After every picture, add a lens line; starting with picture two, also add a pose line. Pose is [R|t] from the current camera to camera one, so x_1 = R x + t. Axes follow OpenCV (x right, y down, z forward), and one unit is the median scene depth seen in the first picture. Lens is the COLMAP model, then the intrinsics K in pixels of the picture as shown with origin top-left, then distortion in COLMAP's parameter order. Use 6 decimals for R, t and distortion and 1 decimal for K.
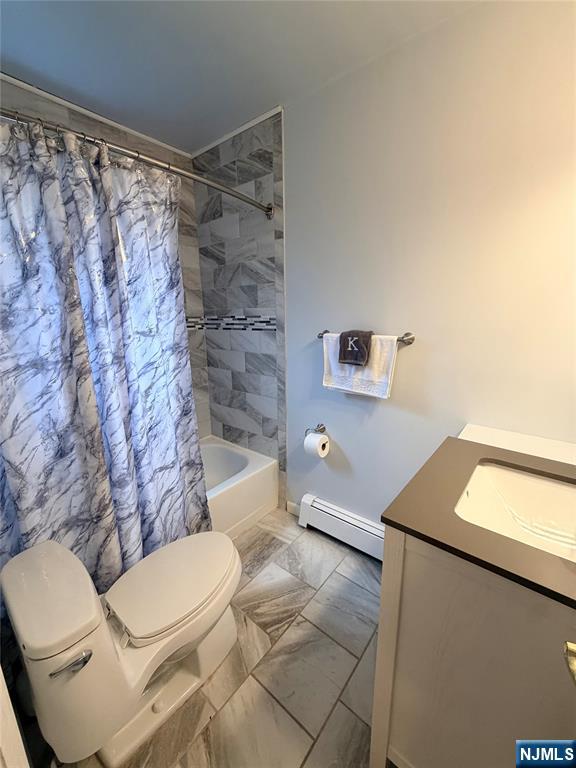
lens RADIAL K [[306.0, 0, 287.1], [0, 306.0, 383.1], [0, 0, 1]] dist [0.001491, -0.000329]
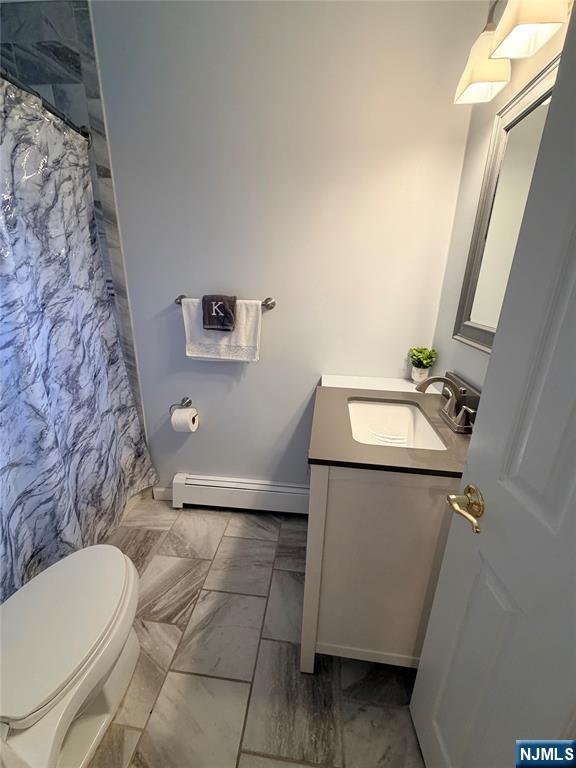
lens RADIAL K [[306.0, 0, 286.2], [0, 306.0, 383.0], [0, 0, 1]] dist [0.001491, -0.000329]
pose [[0.838036, -0.138597, 0.527718, -0.151912], [0.091510, 0.989202, 0.114478, 0.012783], [-0.537886, -0.047645, 0.841670, 0.057217]]
